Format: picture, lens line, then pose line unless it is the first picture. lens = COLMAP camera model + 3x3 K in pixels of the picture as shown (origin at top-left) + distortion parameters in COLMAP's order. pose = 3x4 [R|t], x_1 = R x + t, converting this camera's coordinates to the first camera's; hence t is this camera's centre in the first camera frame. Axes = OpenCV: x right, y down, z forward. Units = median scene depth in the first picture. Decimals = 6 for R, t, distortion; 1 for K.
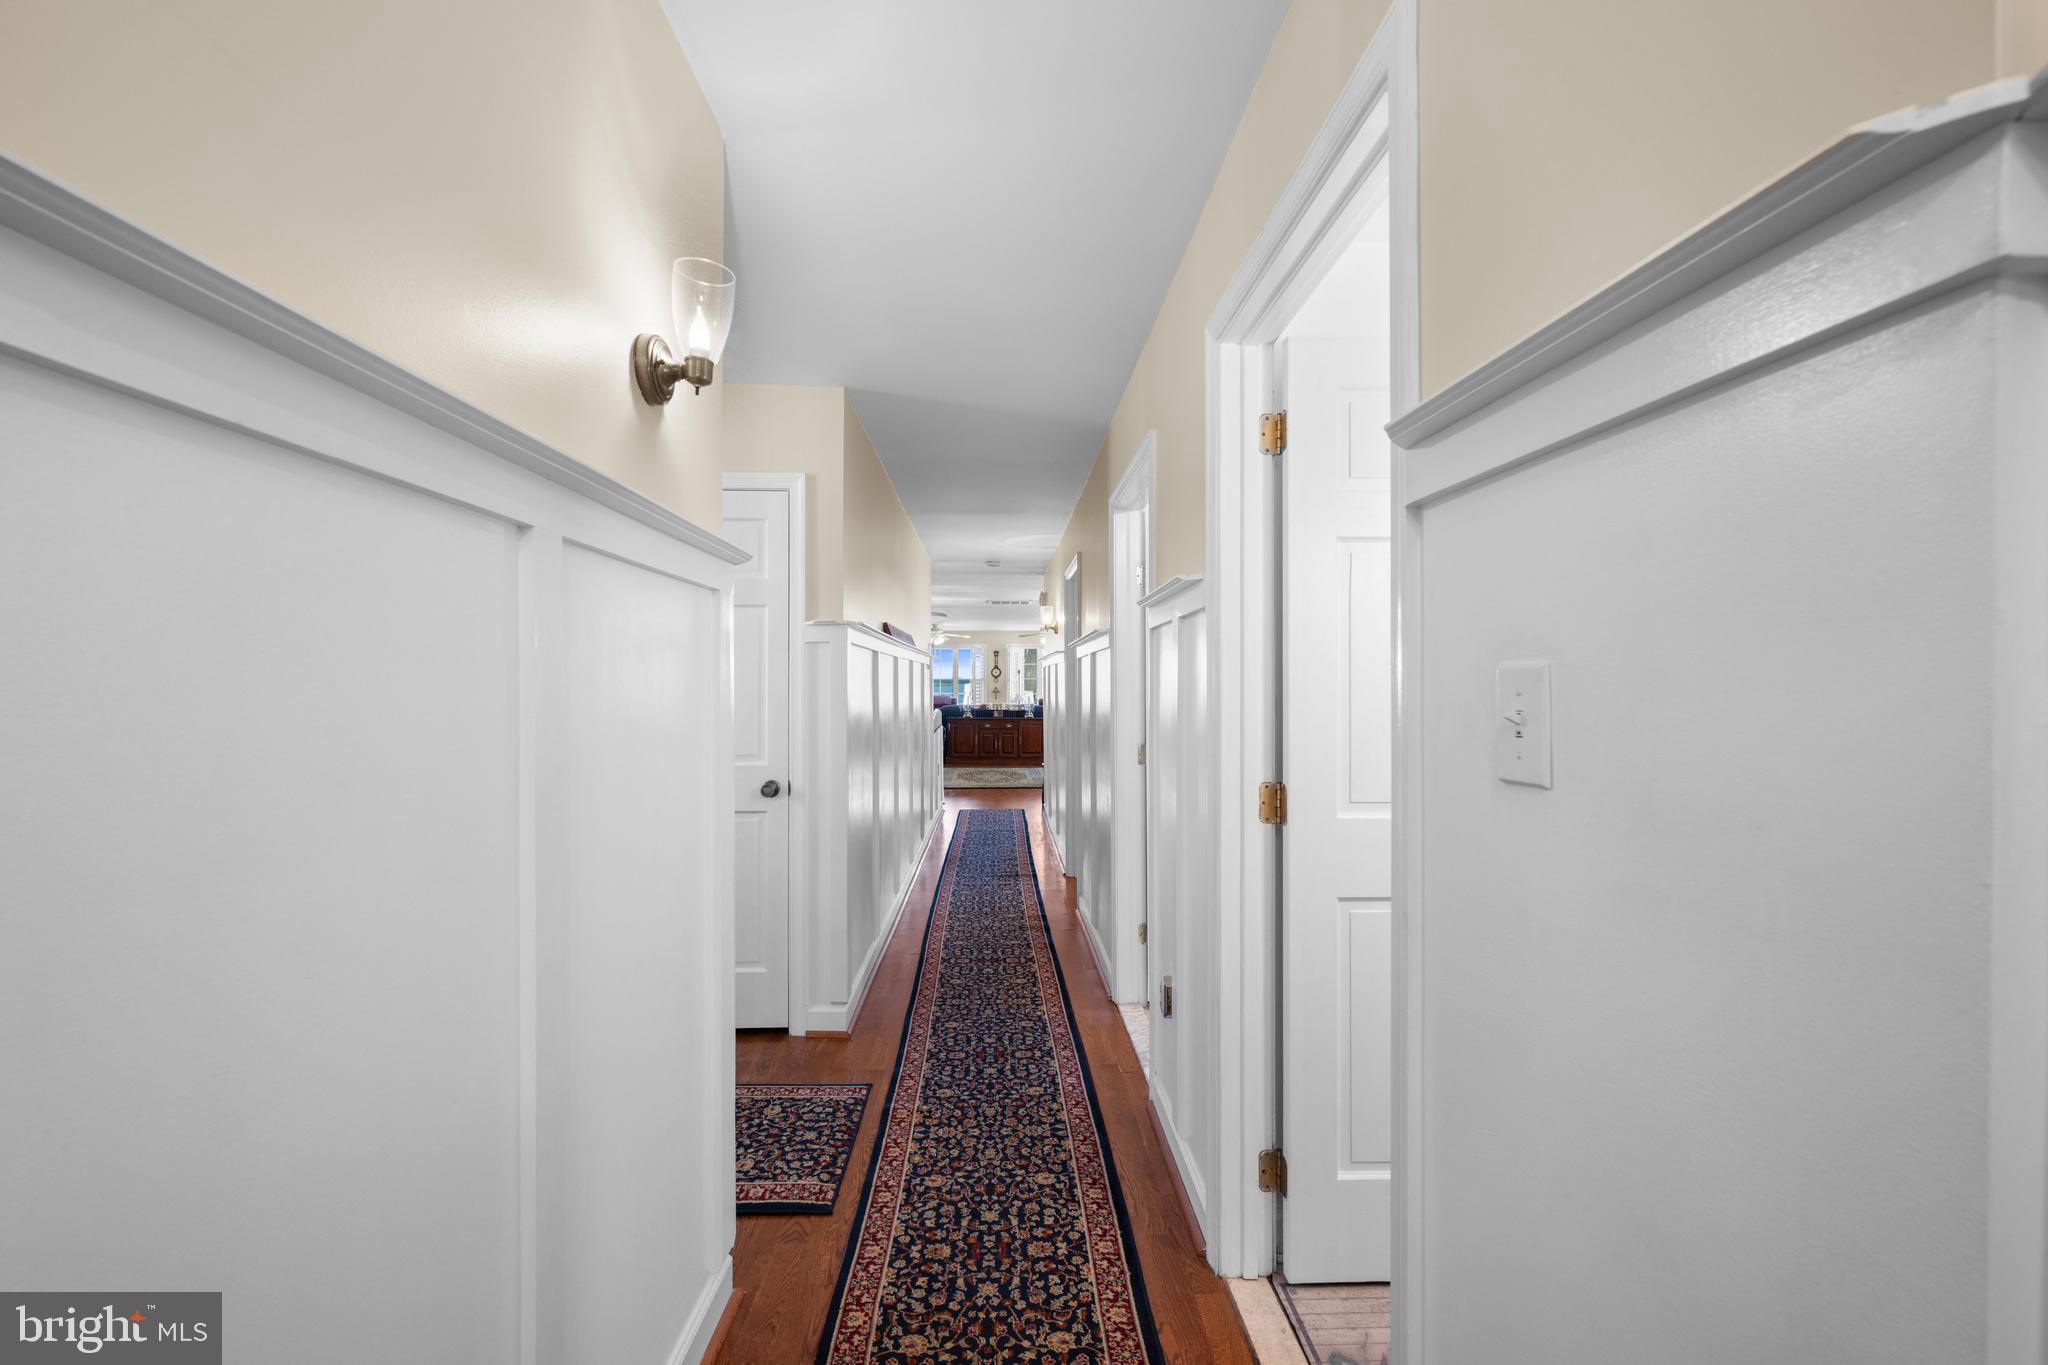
lens RADIAL K [[814.1, 0, 1020.4], [0, 814.1, 682.1], [0, 0, 1]] dist [-0.000762, 0.001129]
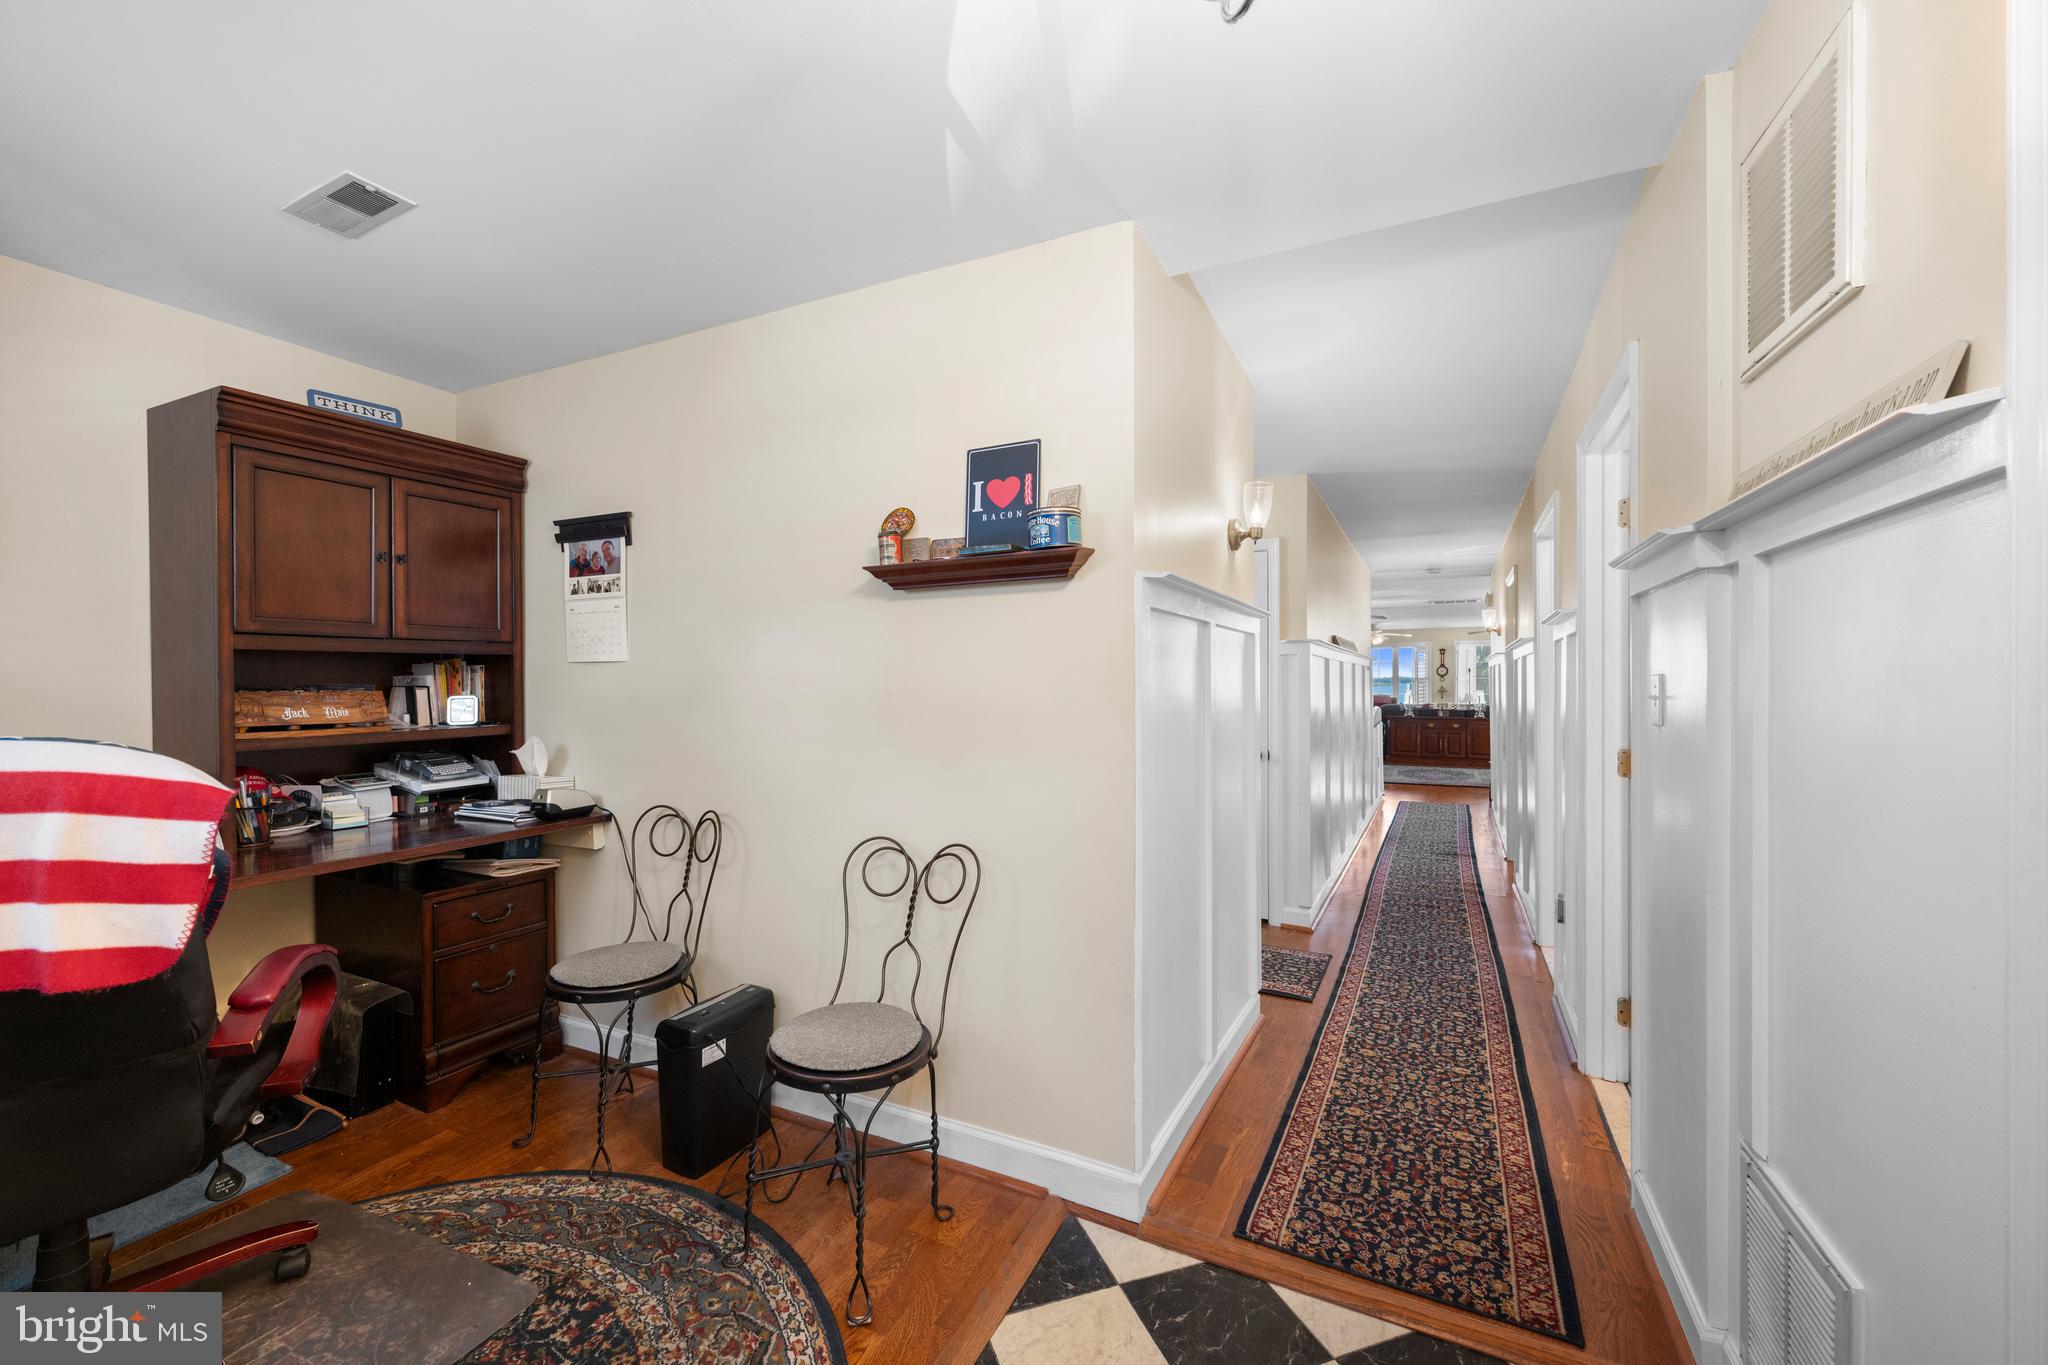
lens RADIAL K [[814.1, 0, 1019.8], [0, 814.1, 684.4], [0, 0, 1]] dist [-0.000762, 0.001129]
pose [[0.871176, -0.002364, -0.490966, 0.027424], [0.003920, 0.999990, 0.002140, -0.000934], [0.490956, -0.003789, 0.871176, -0.306585]]
